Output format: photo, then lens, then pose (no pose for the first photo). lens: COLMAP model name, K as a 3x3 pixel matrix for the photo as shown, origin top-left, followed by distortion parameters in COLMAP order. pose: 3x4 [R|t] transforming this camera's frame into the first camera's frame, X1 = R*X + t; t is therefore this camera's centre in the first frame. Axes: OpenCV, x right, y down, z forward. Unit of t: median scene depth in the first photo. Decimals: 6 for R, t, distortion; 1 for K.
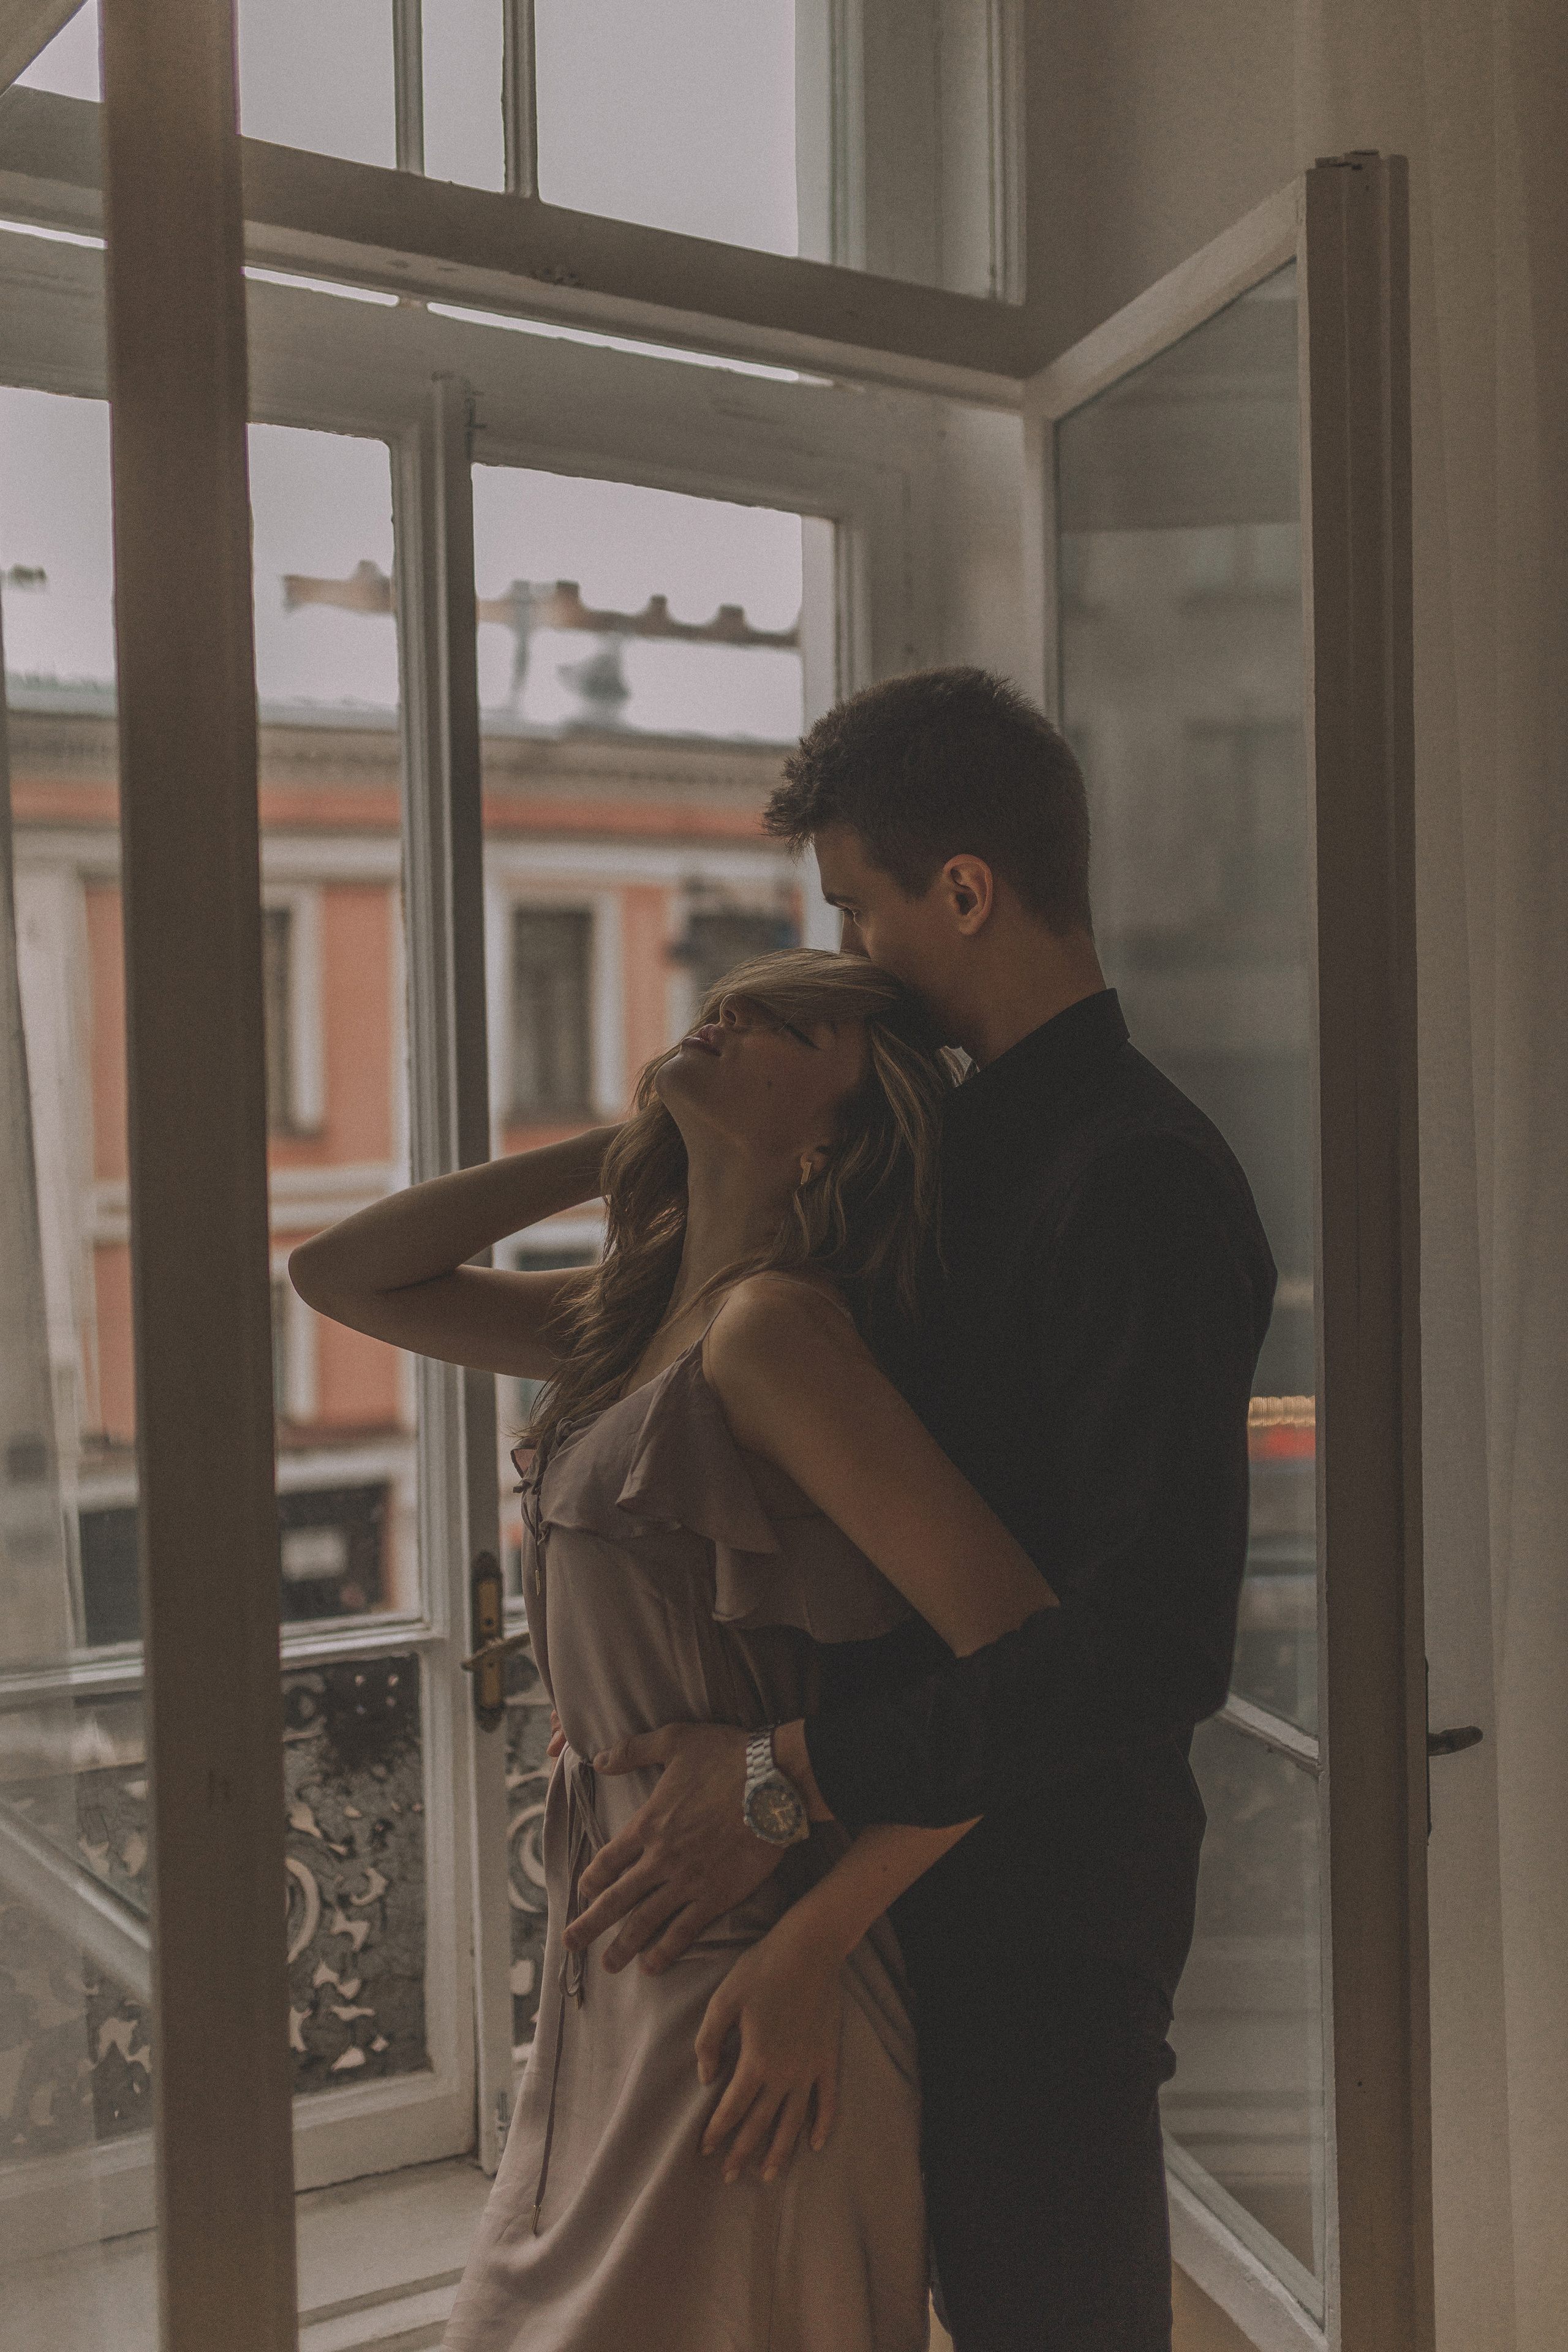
lens RADIAL K [[2357.3, 0, 762.6], [0, 2357.3, 1191.1], [0, 0, 1]] dist [-0.016684, 0.000000]
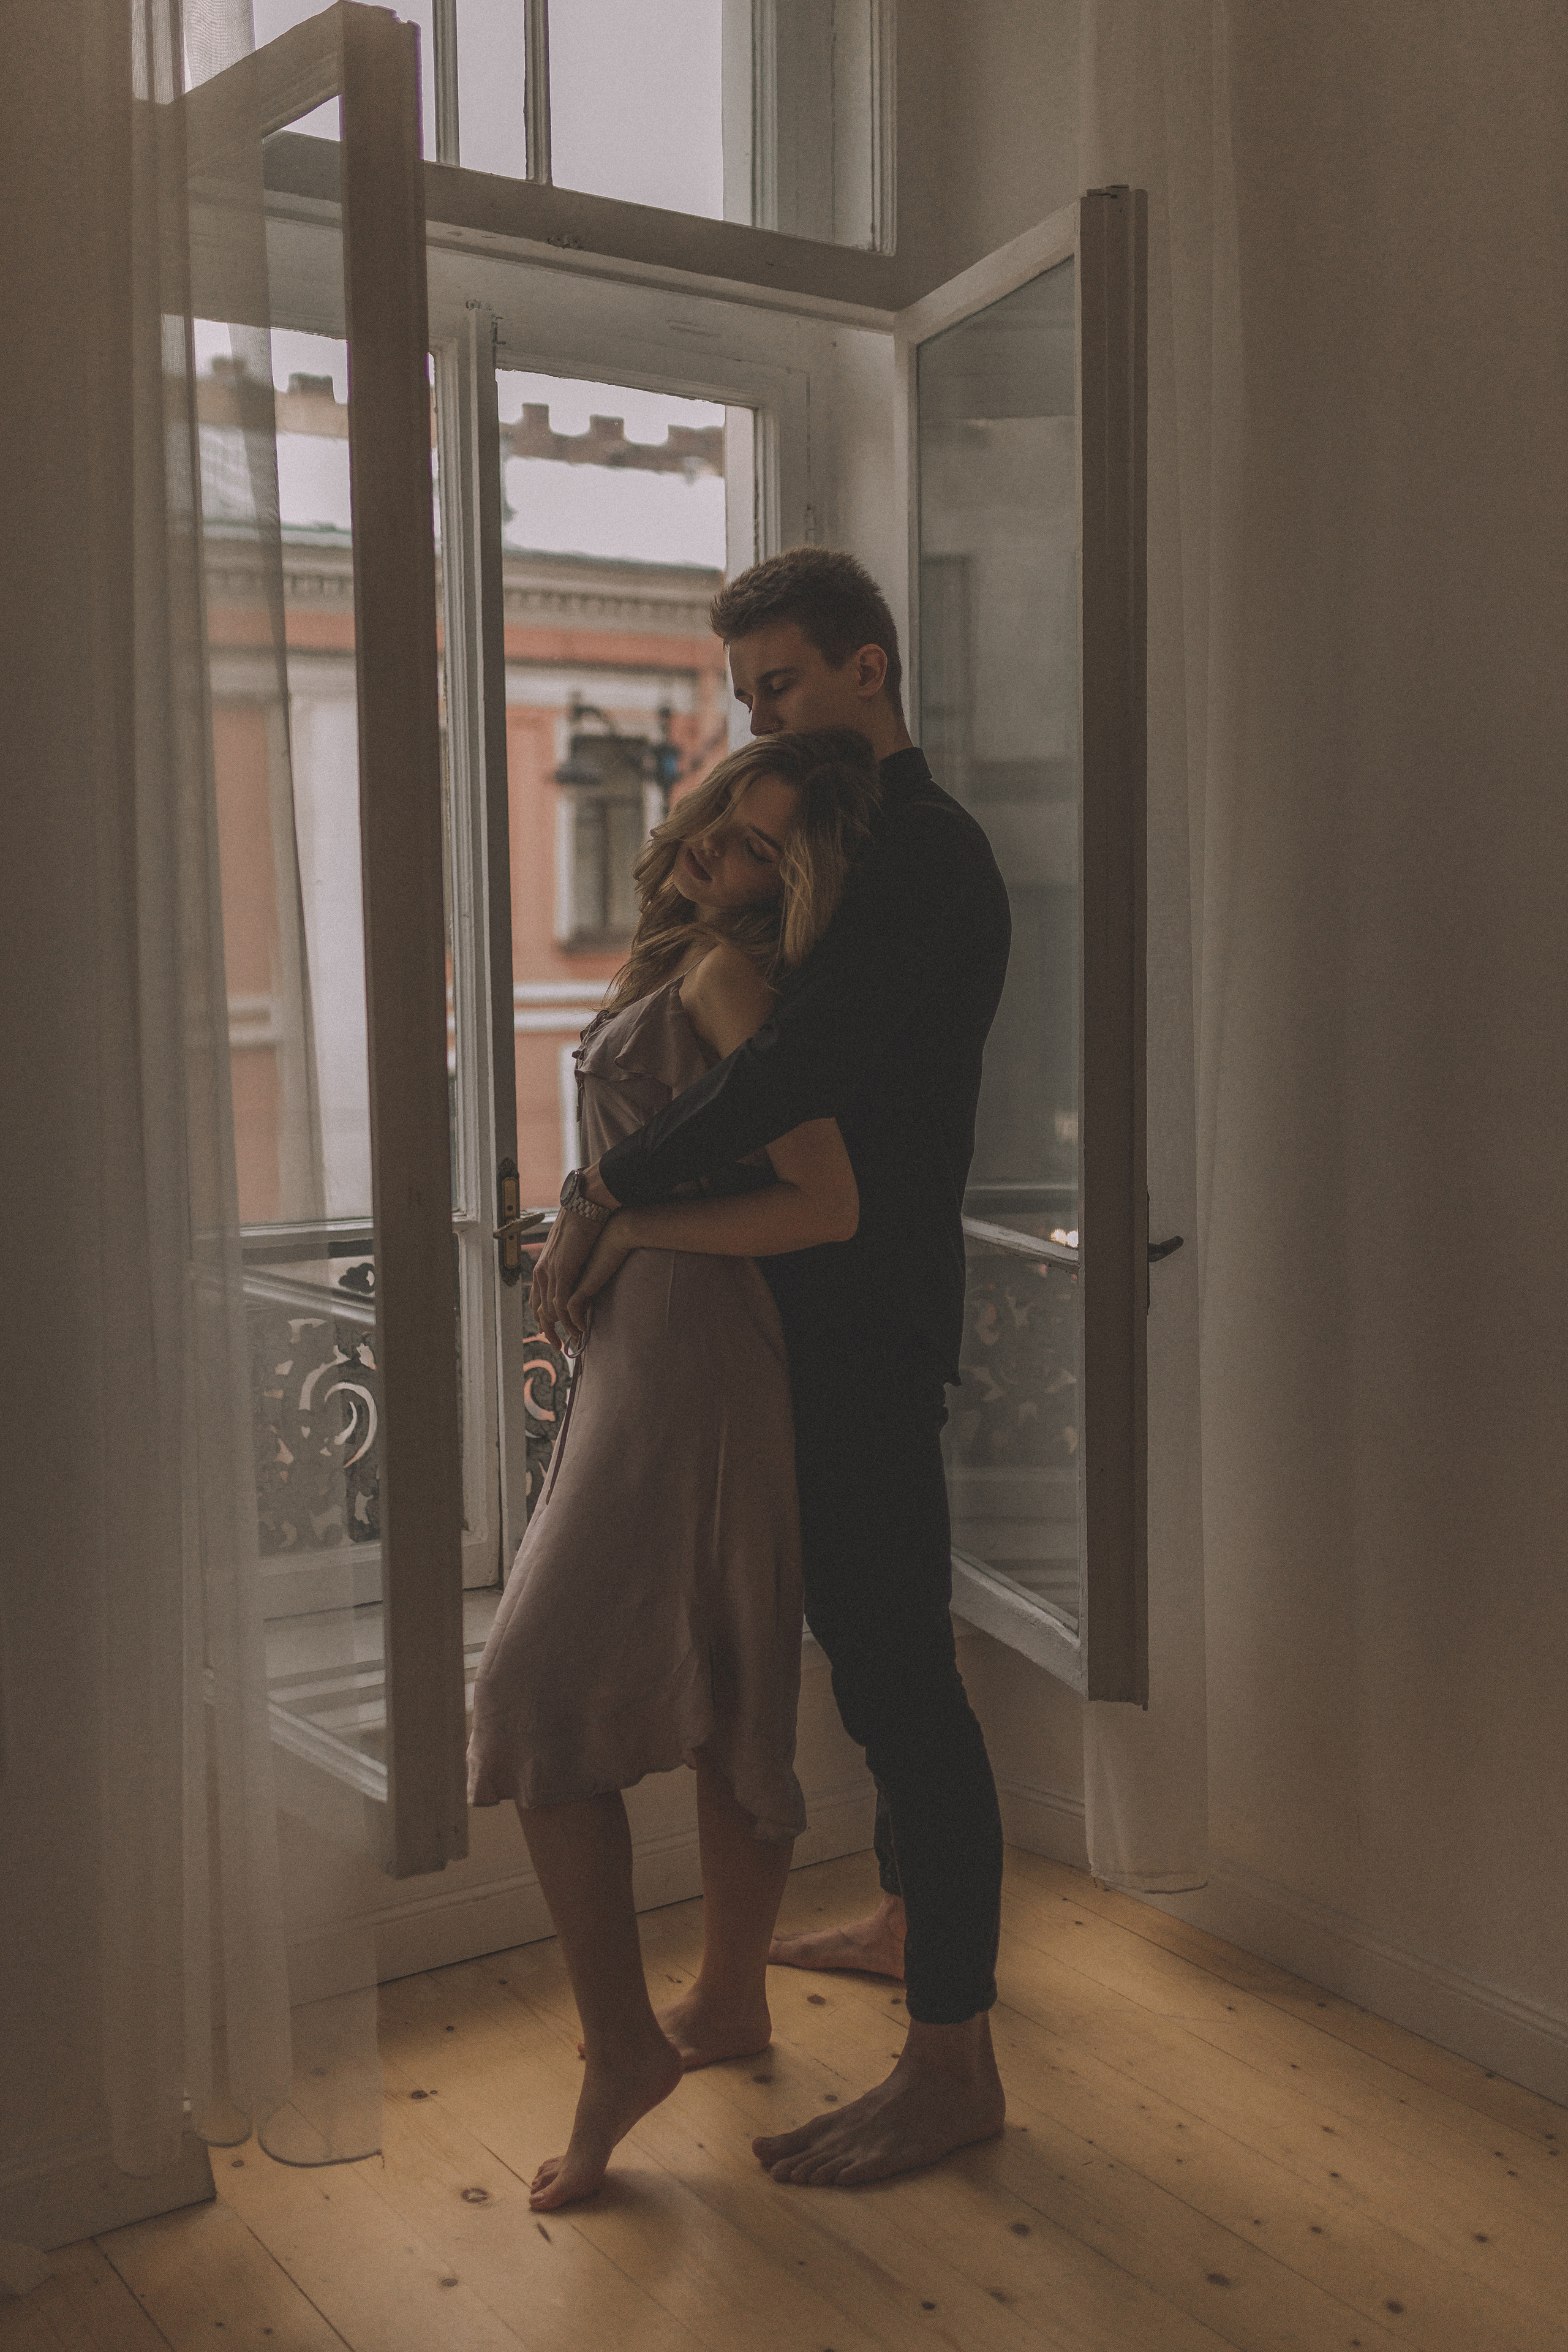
lens RADIAL K [[2357.3, 0, 787.4], [0, 2357.3, 1182.8], [0, 0, 1]] dist [-0.016684, 0.000000]
pose [[0.998093, -0.000043, 0.061734, -0.038914], [-0.004117, 0.997727, 0.067260, 0.075092], [-0.061597, -0.067386, 0.995824, -0.427987]]
